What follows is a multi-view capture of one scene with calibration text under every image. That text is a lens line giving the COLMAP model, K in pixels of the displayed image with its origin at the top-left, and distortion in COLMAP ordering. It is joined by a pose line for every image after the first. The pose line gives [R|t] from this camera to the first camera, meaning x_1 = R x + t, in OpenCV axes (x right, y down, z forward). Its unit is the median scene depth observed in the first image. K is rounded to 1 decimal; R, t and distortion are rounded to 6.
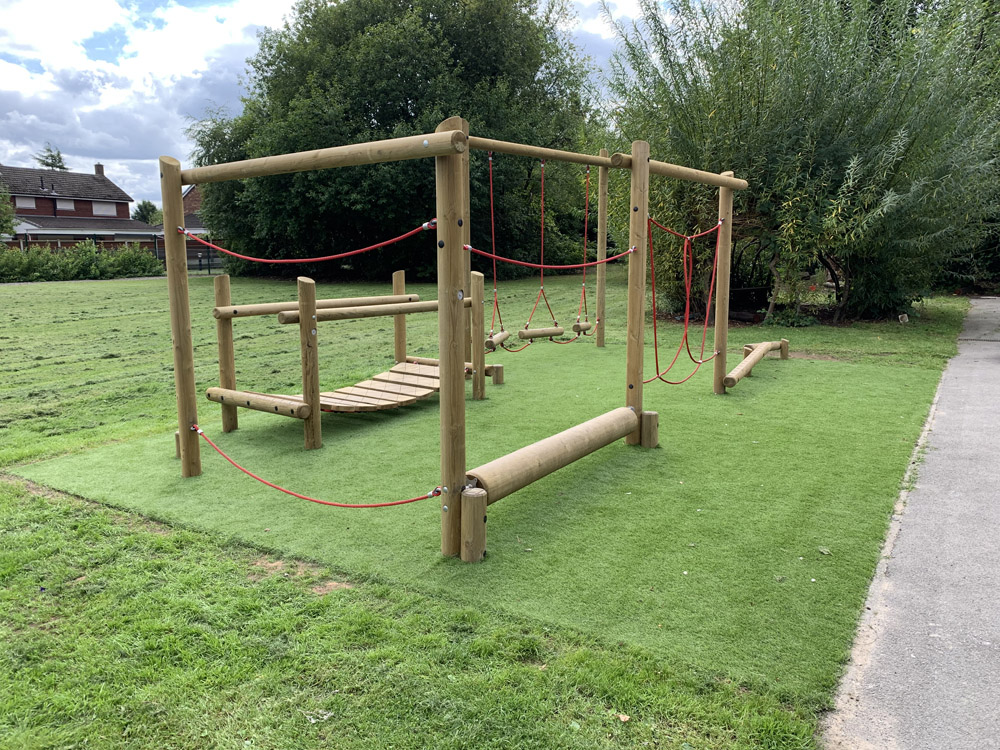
lens RADIAL K [[758.9, 0, 500.0], [0, 758.9, 375.0], [0, 0, 1]] dist [0.092731, -0.167365]
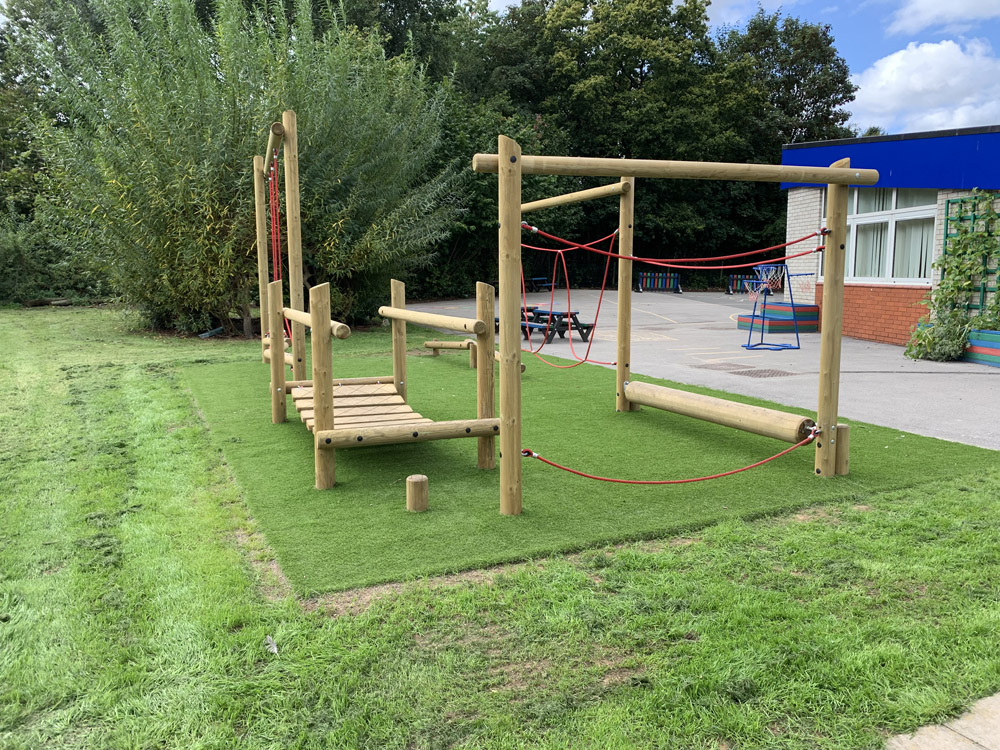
lens RADIAL K [[753.6, 0, 482.6], [0, 753.6, 373.3], [0, 0, 1]] dist [0.051228, -0.059345]
pose [[0.546462, -0.109957, 0.830234, -0.899797], [0.135414, 0.989900, 0.041974, -0.050630], [-0.826464, 0.089488, 0.555832, 0.446013]]
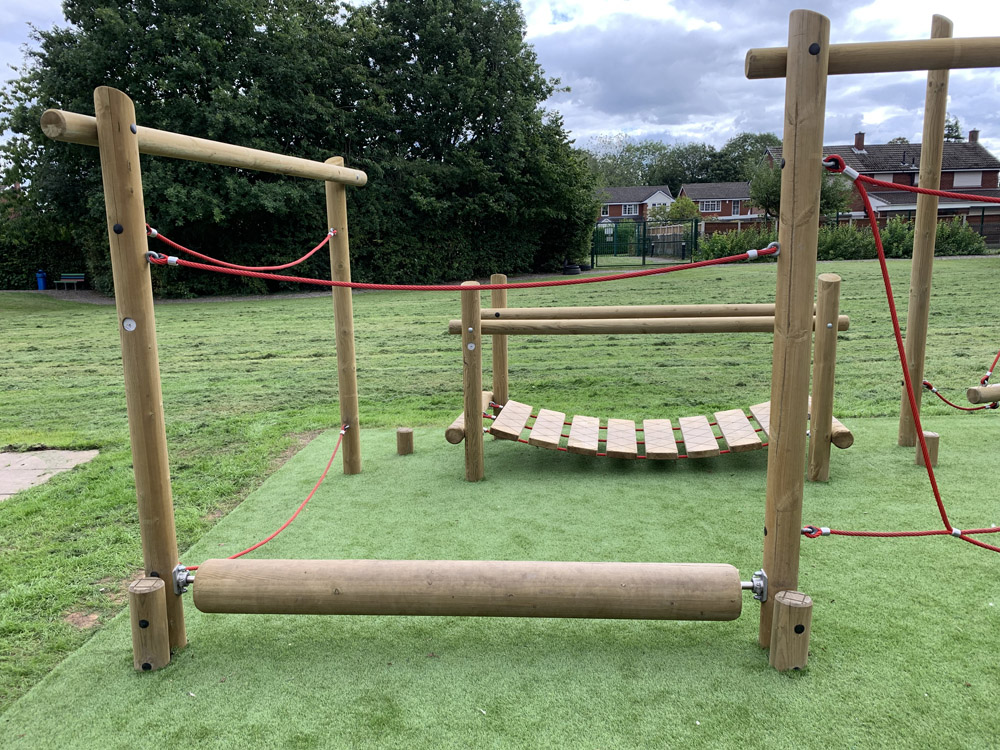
lens RADIAL K [[765.3, 0, 490.9], [0, 765.3, 383.3], [0, 0, 1]] dist [0.039368, -0.061110]
pose [[0.476557, 0.156240, -0.865149, 0.445924], [-0.118533, 0.986515, 0.112865, -0.100491], [0.871116, 0.048762, 0.488650, 0.537539]]
